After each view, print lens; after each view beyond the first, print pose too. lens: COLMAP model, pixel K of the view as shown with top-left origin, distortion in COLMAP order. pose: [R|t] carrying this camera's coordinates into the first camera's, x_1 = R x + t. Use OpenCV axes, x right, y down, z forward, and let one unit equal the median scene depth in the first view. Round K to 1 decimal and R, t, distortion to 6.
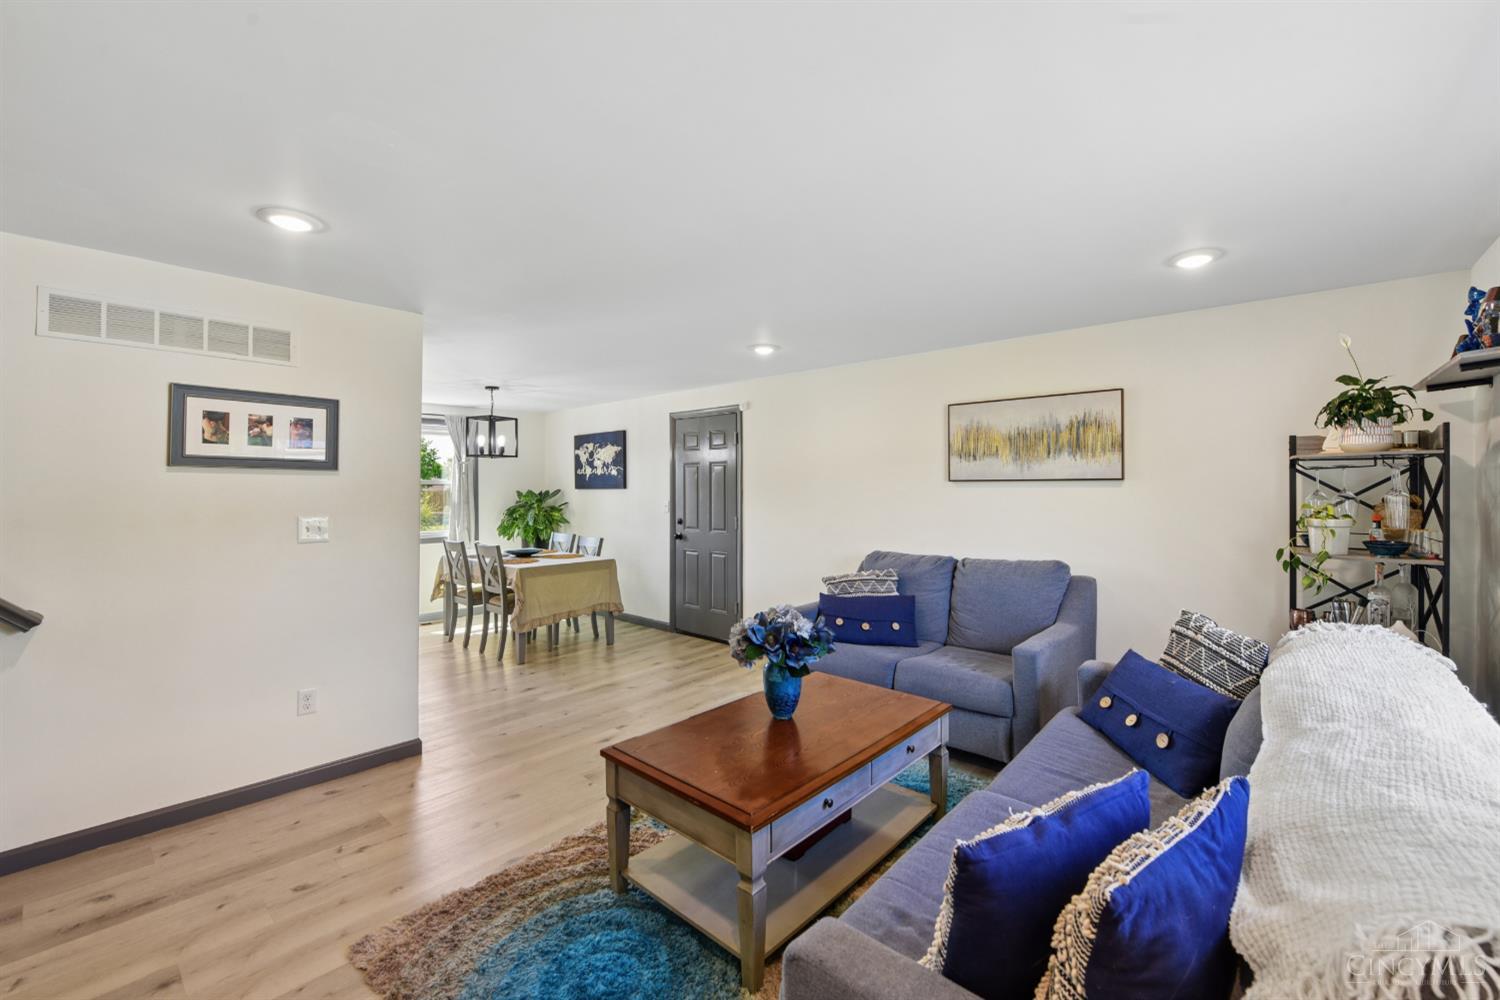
lens RADIAL K [[627.1, 0, 764.4], [0, 627.1, 489.2], [0, 0, 1]] dist [-0.000775, -0.000182]
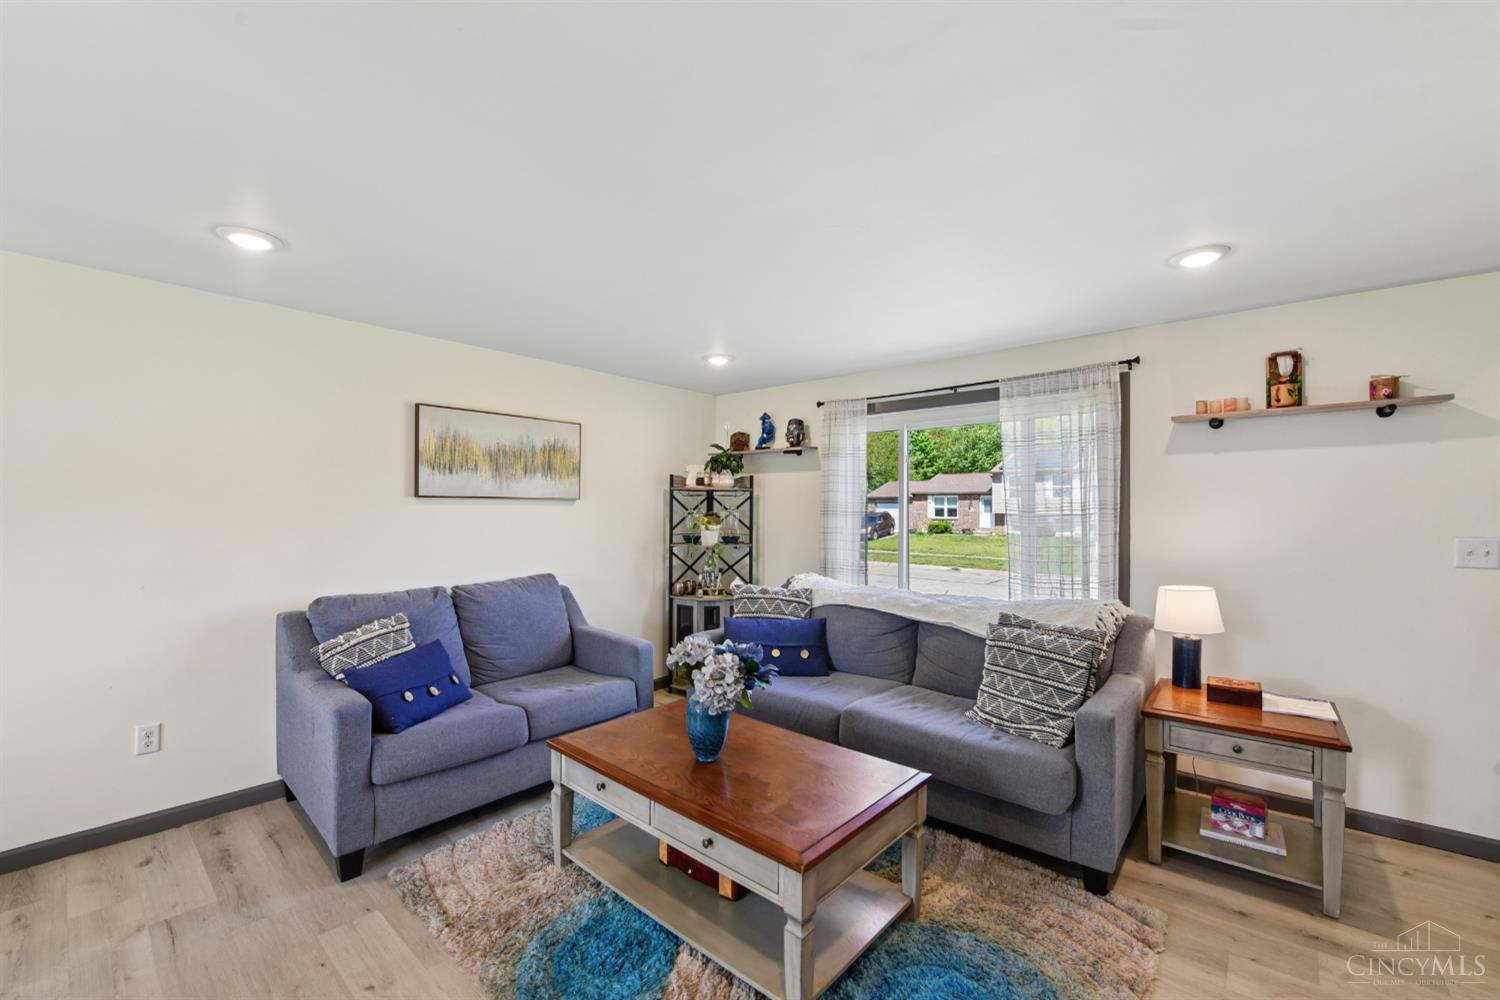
lens RADIAL K [[602.7, 0, 750.0], [0, 602.7, 501.3], [0, 0, 1]] dist [-0.022441, -0.000027]
pose [[0.007593, 0.014941, 0.999860, -0.540291], [-0.004039, 0.999881, -0.014911, 0.003786], [-0.999963, -0.003925, 0.007652, 0.622609]]
